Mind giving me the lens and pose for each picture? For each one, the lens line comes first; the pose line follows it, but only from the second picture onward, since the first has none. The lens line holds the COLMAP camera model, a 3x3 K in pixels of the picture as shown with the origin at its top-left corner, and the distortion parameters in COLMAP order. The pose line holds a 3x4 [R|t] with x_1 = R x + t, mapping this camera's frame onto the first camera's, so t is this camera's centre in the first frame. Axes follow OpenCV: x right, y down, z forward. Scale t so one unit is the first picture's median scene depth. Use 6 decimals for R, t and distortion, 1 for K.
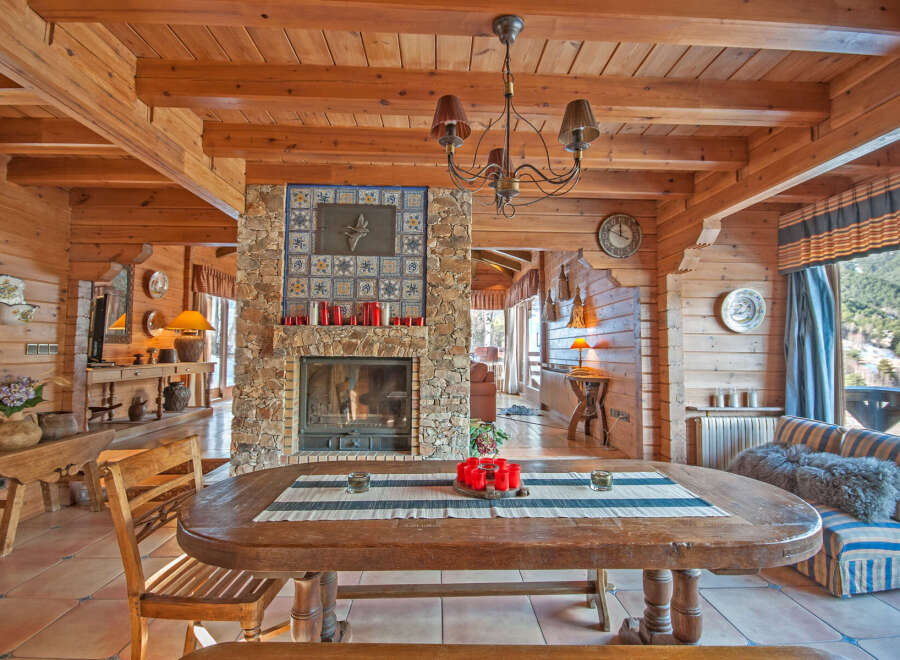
lens RADIAL K [[405.5, 0, 453.1], [0, 405.5, 329.8], [0, 0, 1]] dist [-0.013228, 0.000109]
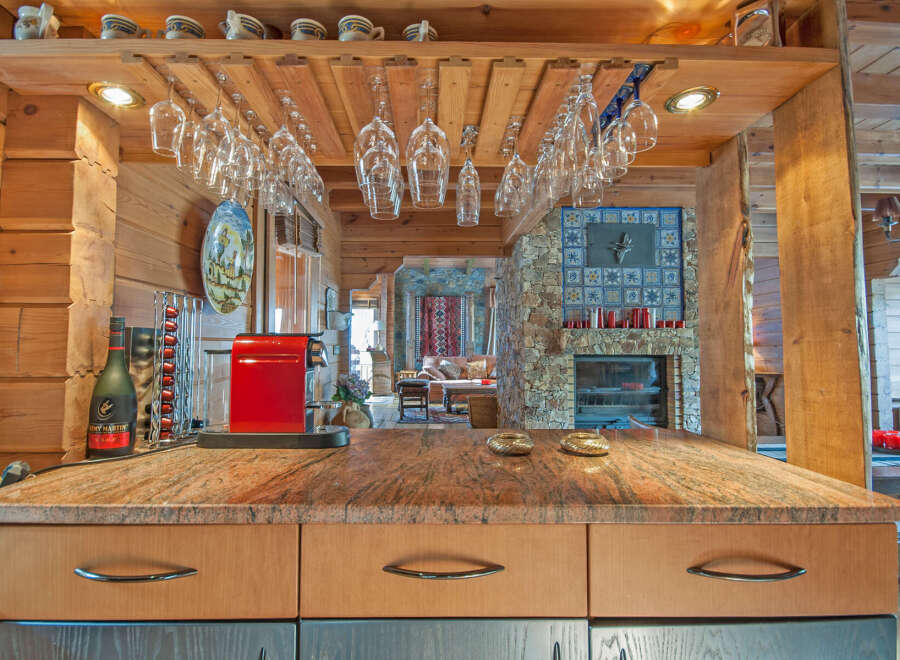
lens RADIAL K [[432.4, 0, 443.2], [0, 432.4, 327.4], [0, 0, 1]] dist [-0.004562, -0.000960]
pose [[0.999648, -0.008432, -0.025162, -0.724566], [0.008318, 0.999955, -0.004665, -0.010797], [0.025200, 0.004454, 0.999672, -0.250518]]
